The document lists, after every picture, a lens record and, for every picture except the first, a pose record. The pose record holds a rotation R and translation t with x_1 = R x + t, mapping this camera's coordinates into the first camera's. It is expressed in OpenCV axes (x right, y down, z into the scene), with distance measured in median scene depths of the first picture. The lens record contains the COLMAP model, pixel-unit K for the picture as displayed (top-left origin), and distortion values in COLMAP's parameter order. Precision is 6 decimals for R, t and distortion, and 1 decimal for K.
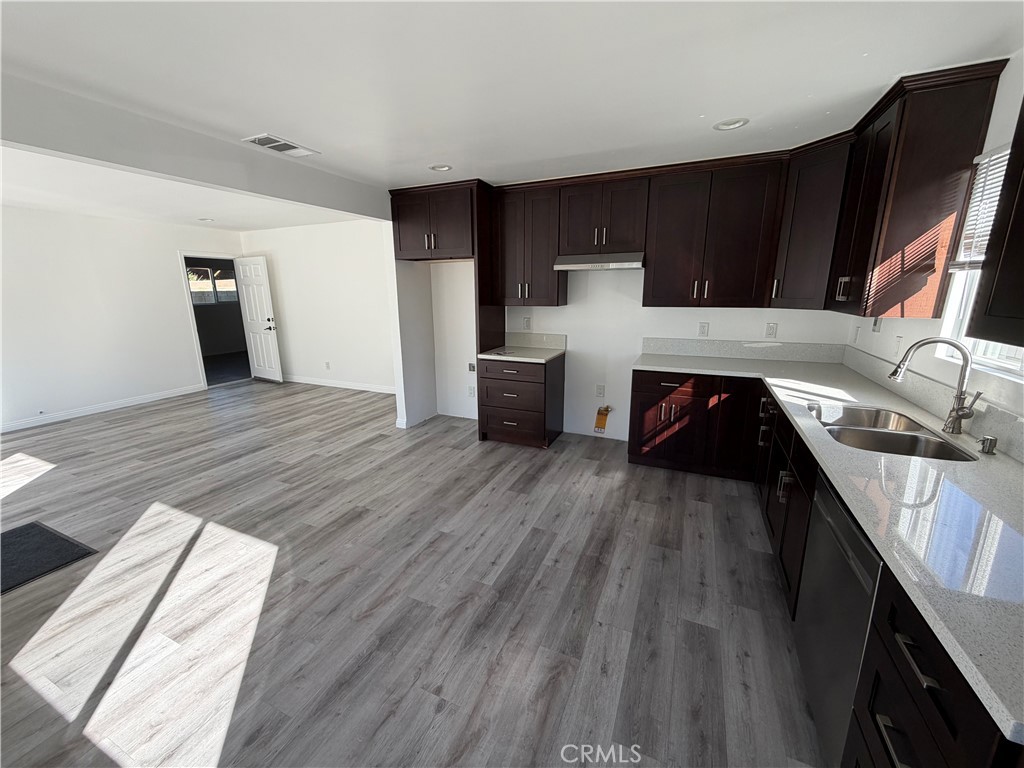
lens RADIAL K [[407.6, 0, 509.7], [0, 407.6, 380.1], [0, 0, 1]] dist [0.000653, -0.000033]
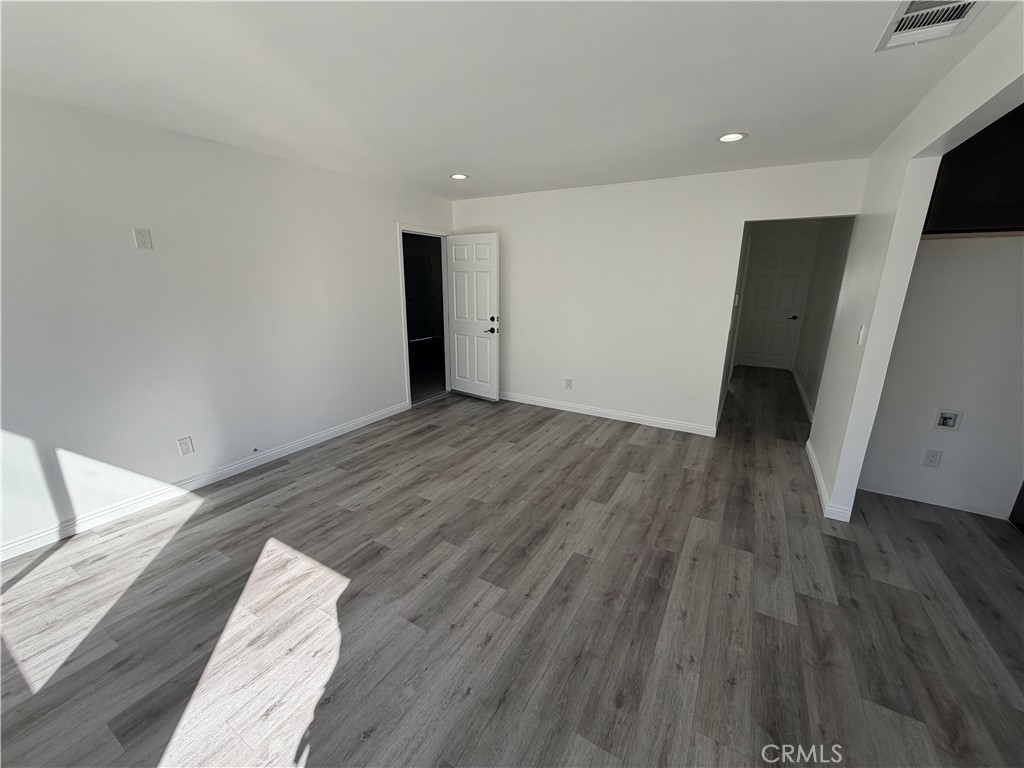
lens RADIAL K [[407.6, 0, 510.9], [0, 407.6, 386.5], [0, 0, 1]] dist [0.000653, -0.000033]
pose [[0.993484, 0.042886, -0.105595, -0.949152], [-0.038778, 0.998420, 0.040660, -0.113254], [0.107172, -0.036300, 0.993578, 0.515579]]
